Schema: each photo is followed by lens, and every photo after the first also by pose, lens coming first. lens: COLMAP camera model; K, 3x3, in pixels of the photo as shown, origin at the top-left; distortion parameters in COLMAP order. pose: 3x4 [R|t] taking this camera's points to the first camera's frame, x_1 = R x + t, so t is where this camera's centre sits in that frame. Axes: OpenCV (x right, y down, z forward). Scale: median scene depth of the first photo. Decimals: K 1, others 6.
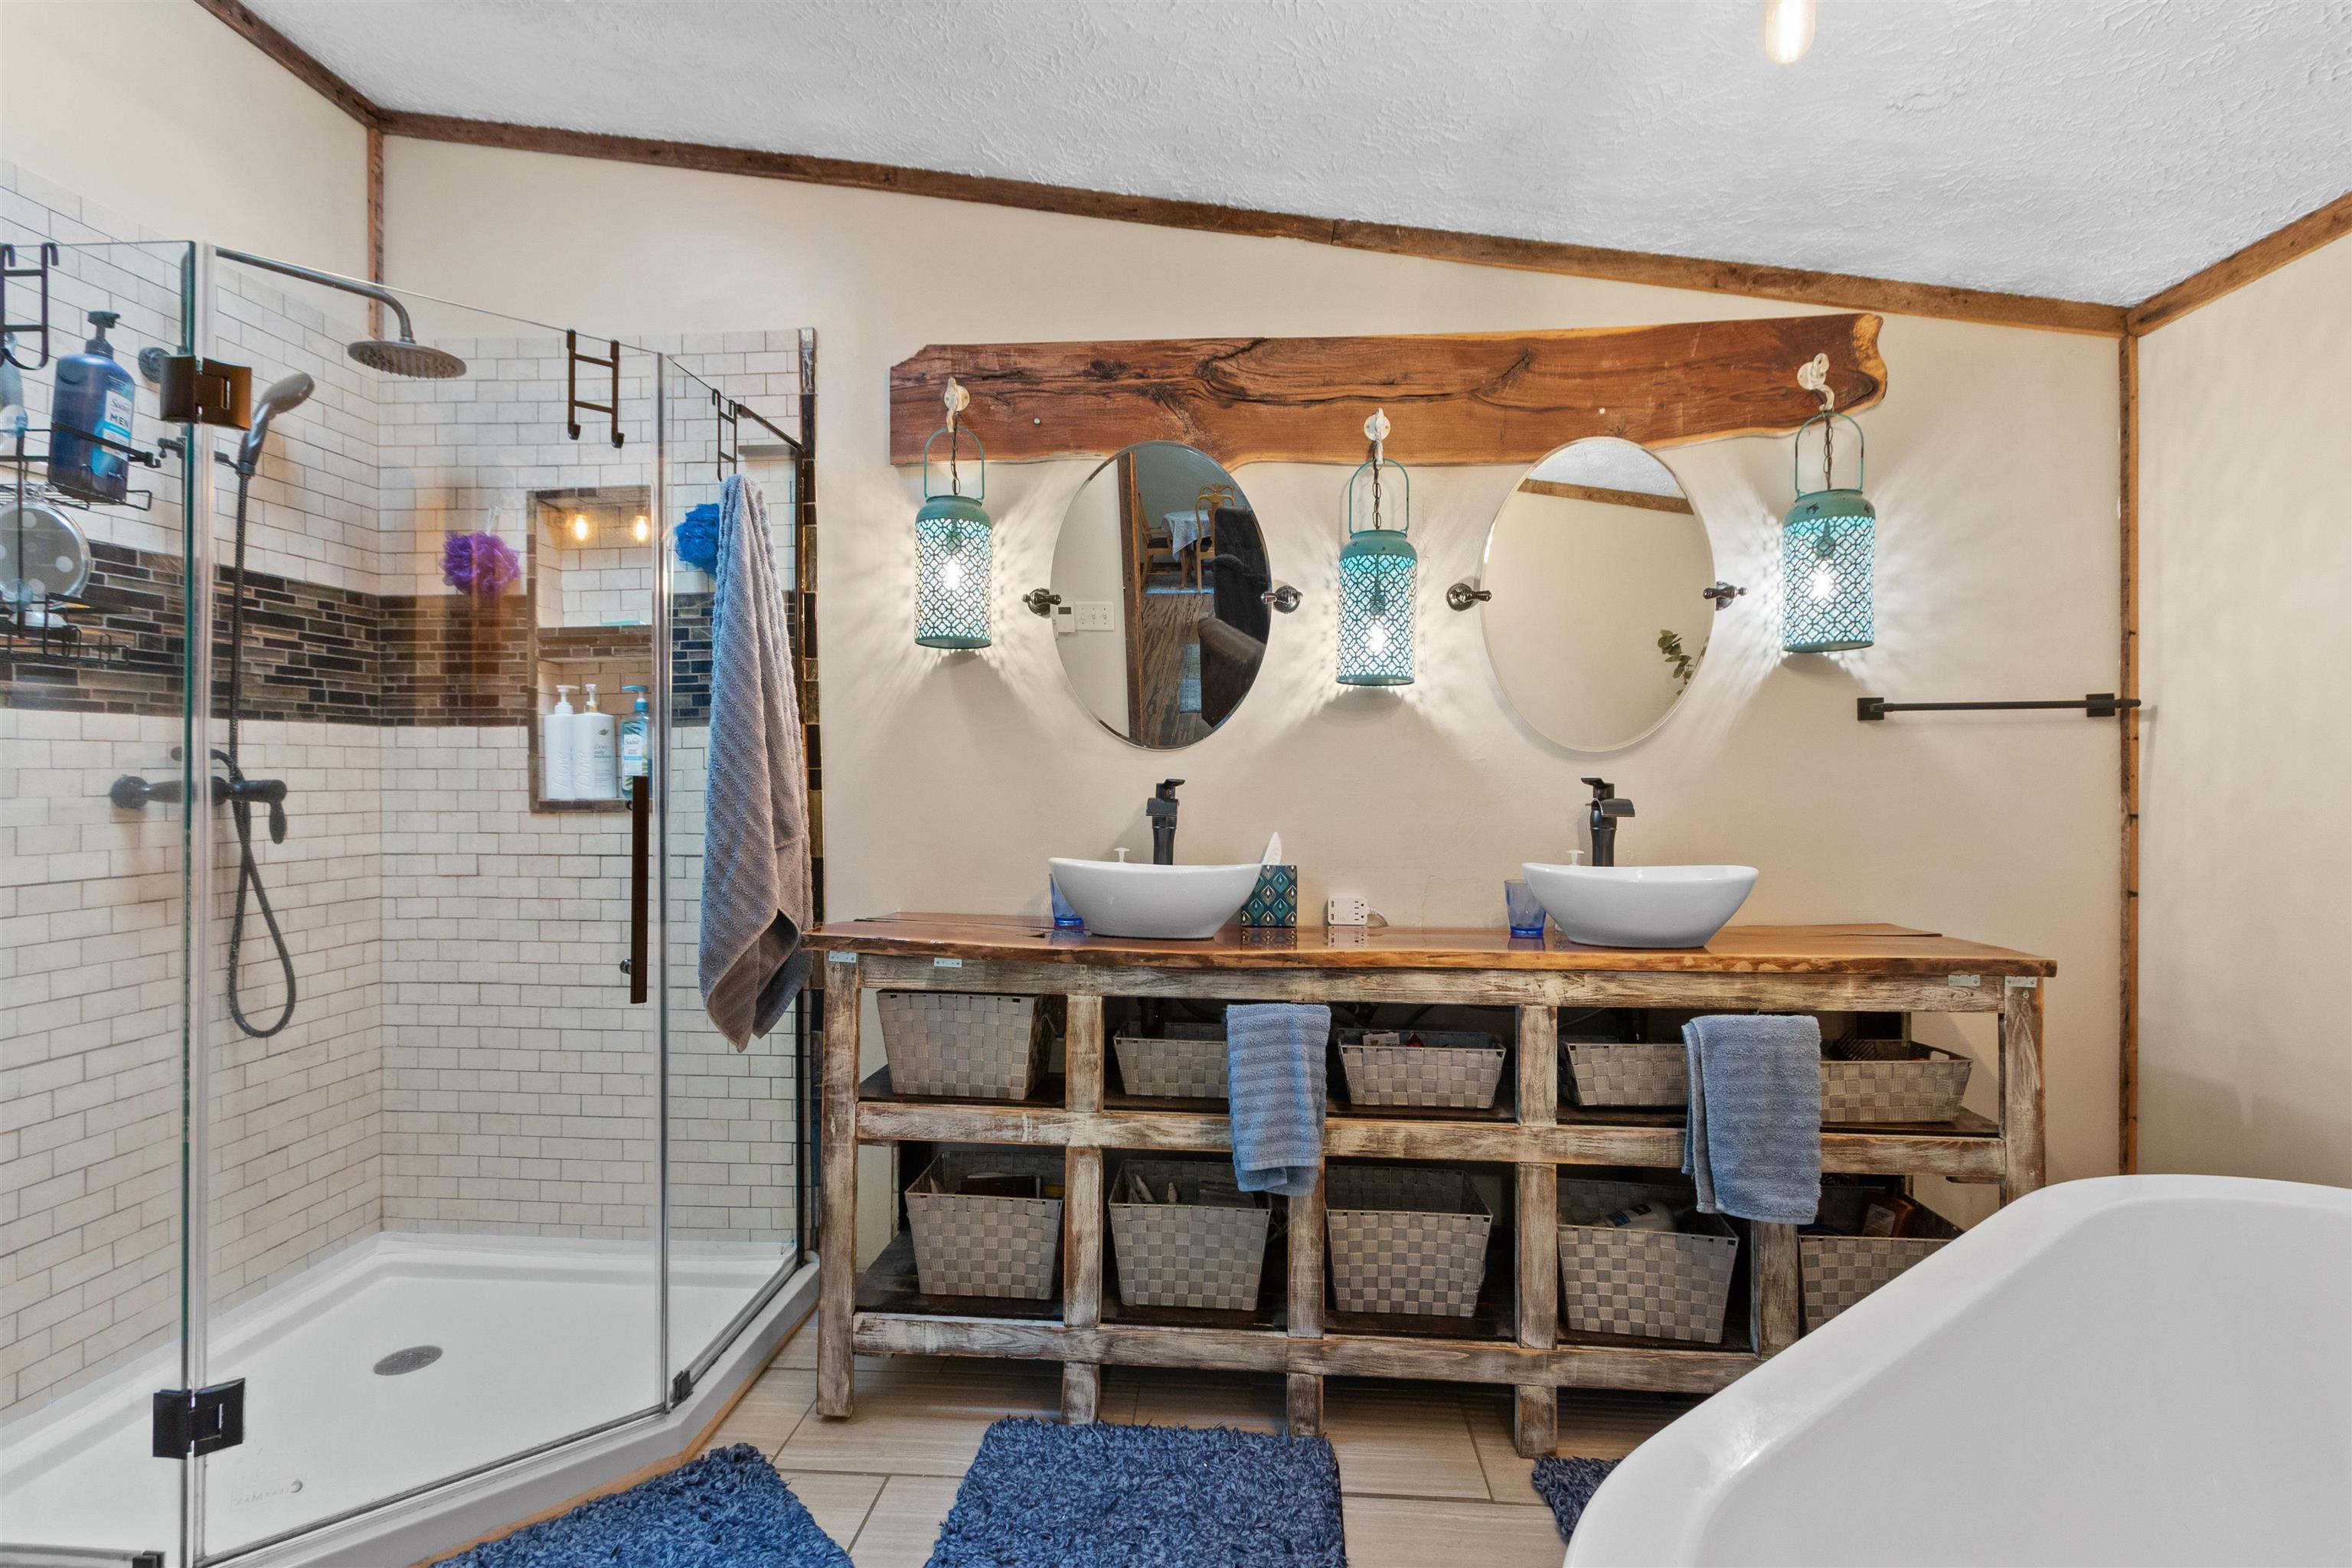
lens RADIAL K [[1122.1, 0, 1177.6], [0, 1122.1, 784.3], [0, 0, 1]] dist [-0.000237, 0.000415]
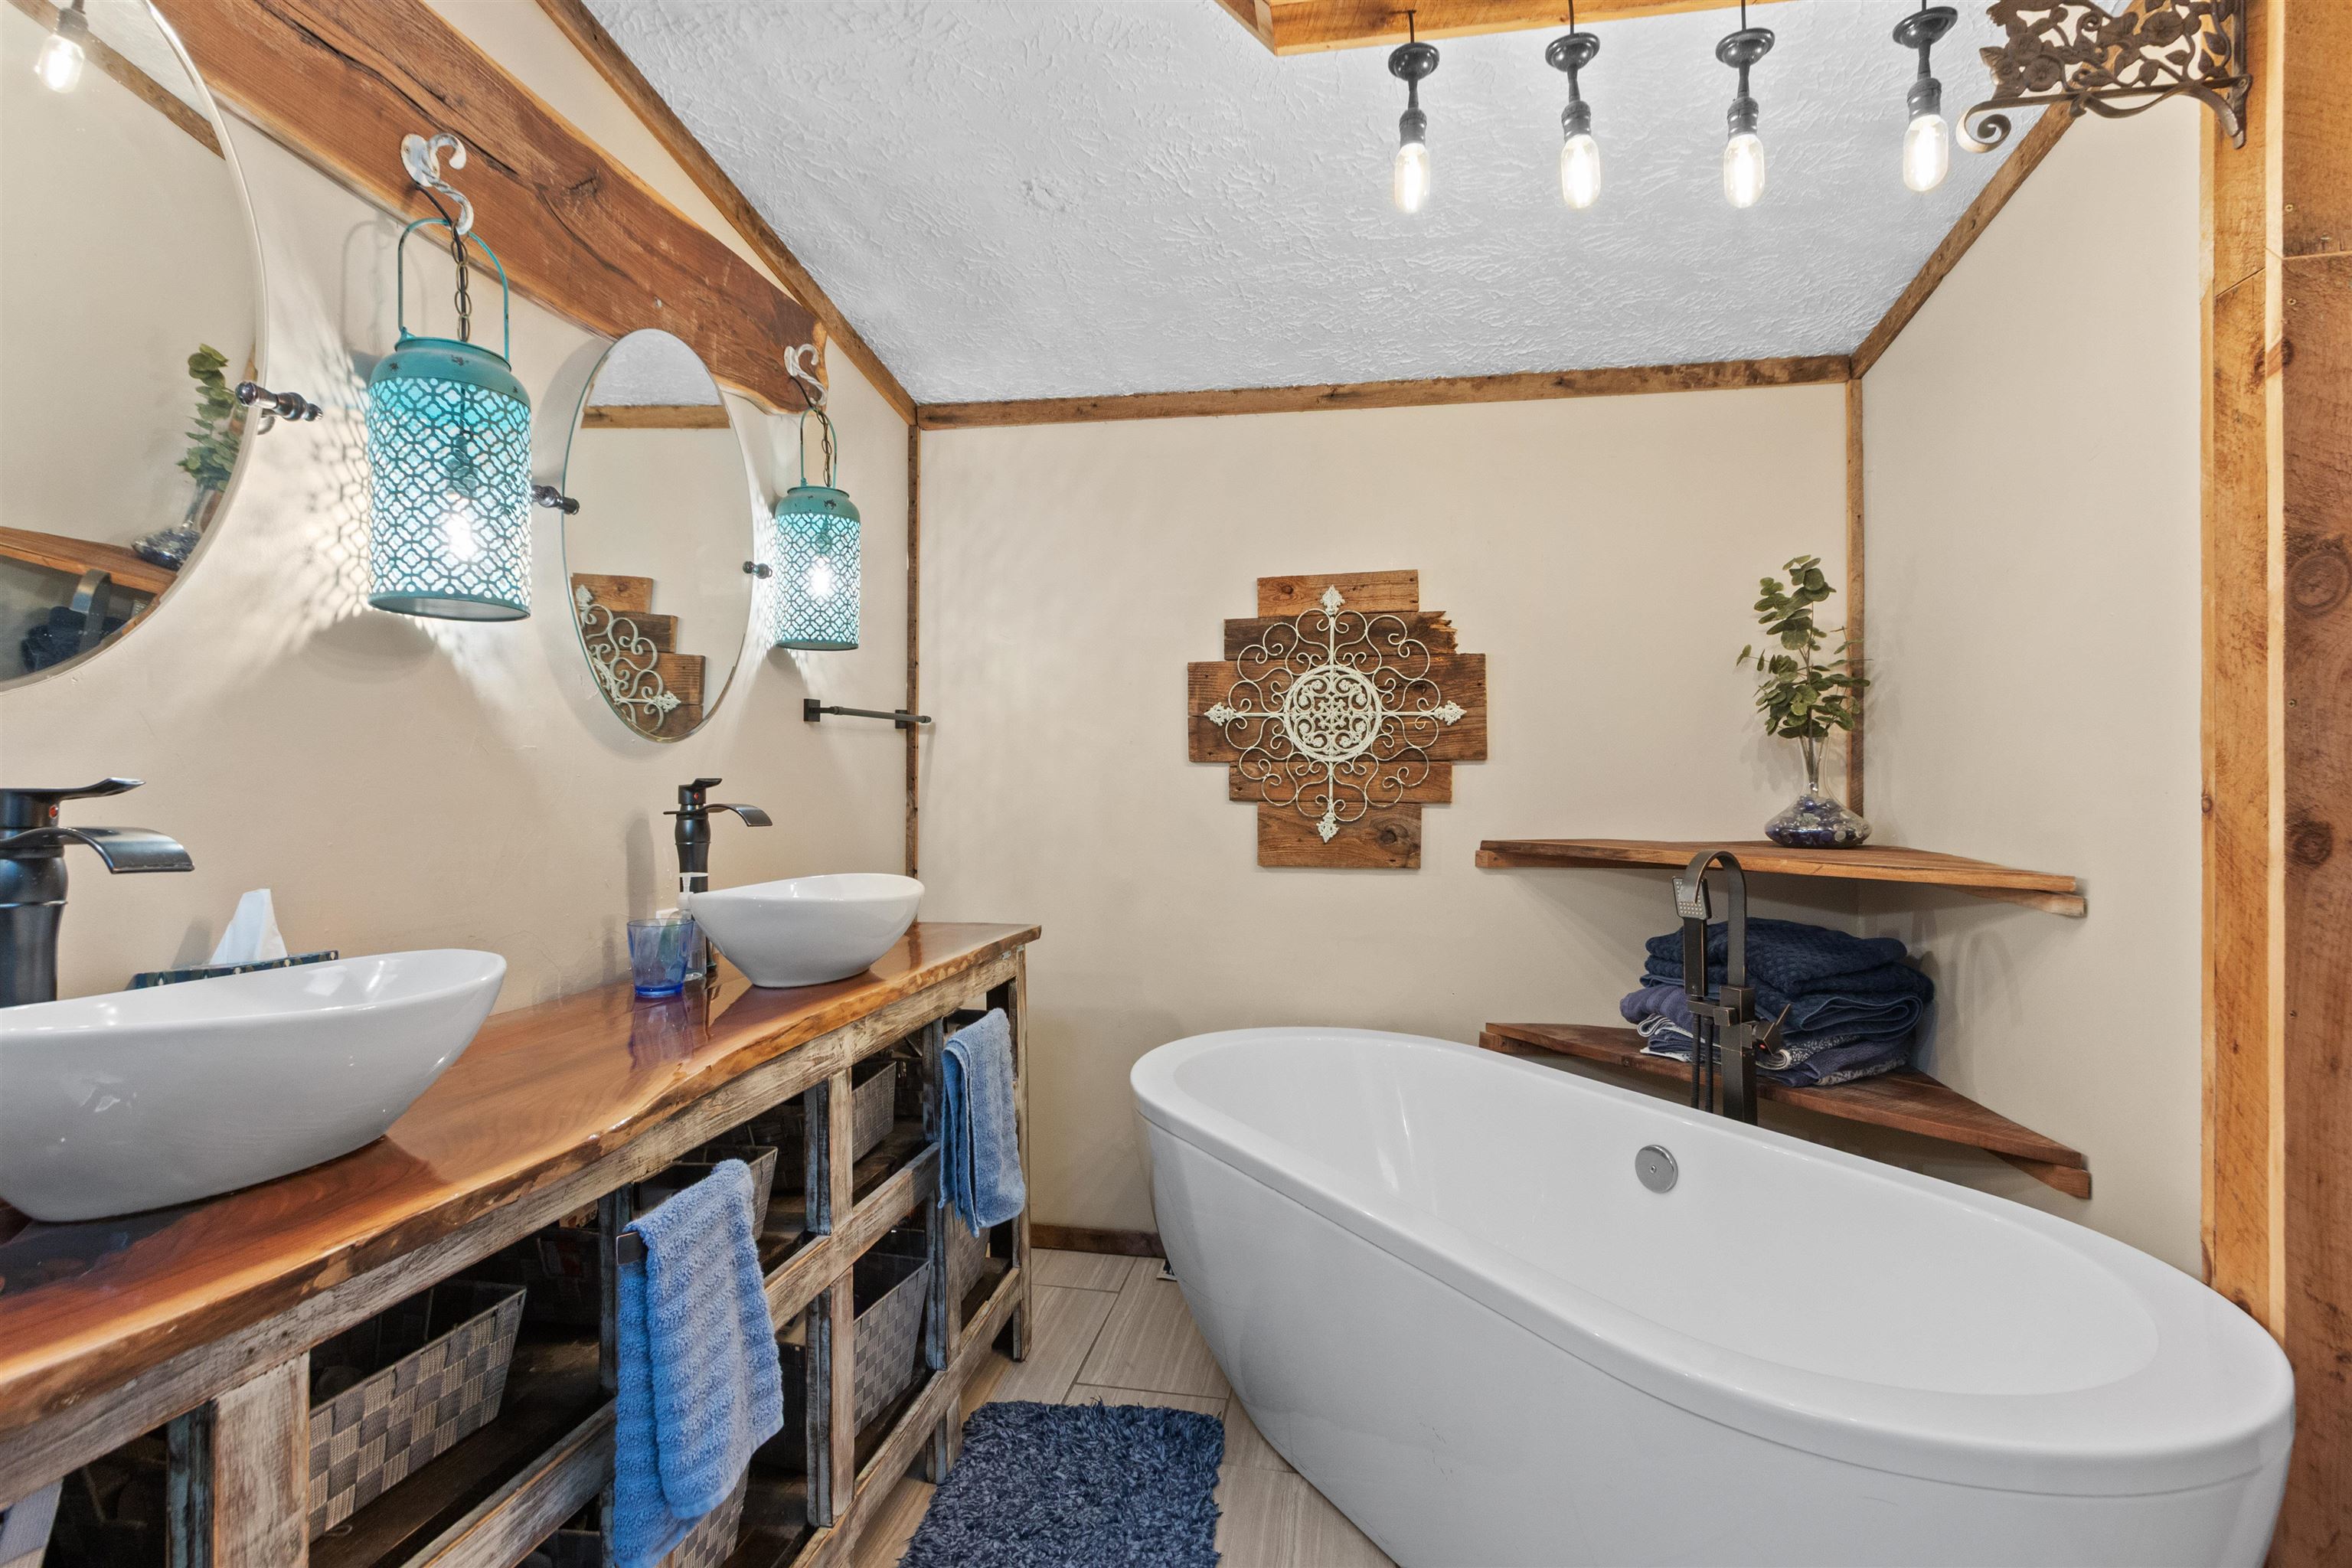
lens RADIAL K [[1122.1, 0, 1179.8], [0, 1122.1, 776.1], [0, 0, 1]] dist [-0.000237, 0.000415]
pose [[0.092546, 0.004851, 0.995697, -0.363387], [0.001664, 0.999986, -0.005027, -0.002324], [-0.995707, 0.002122, 0.092537, 0.583349]]
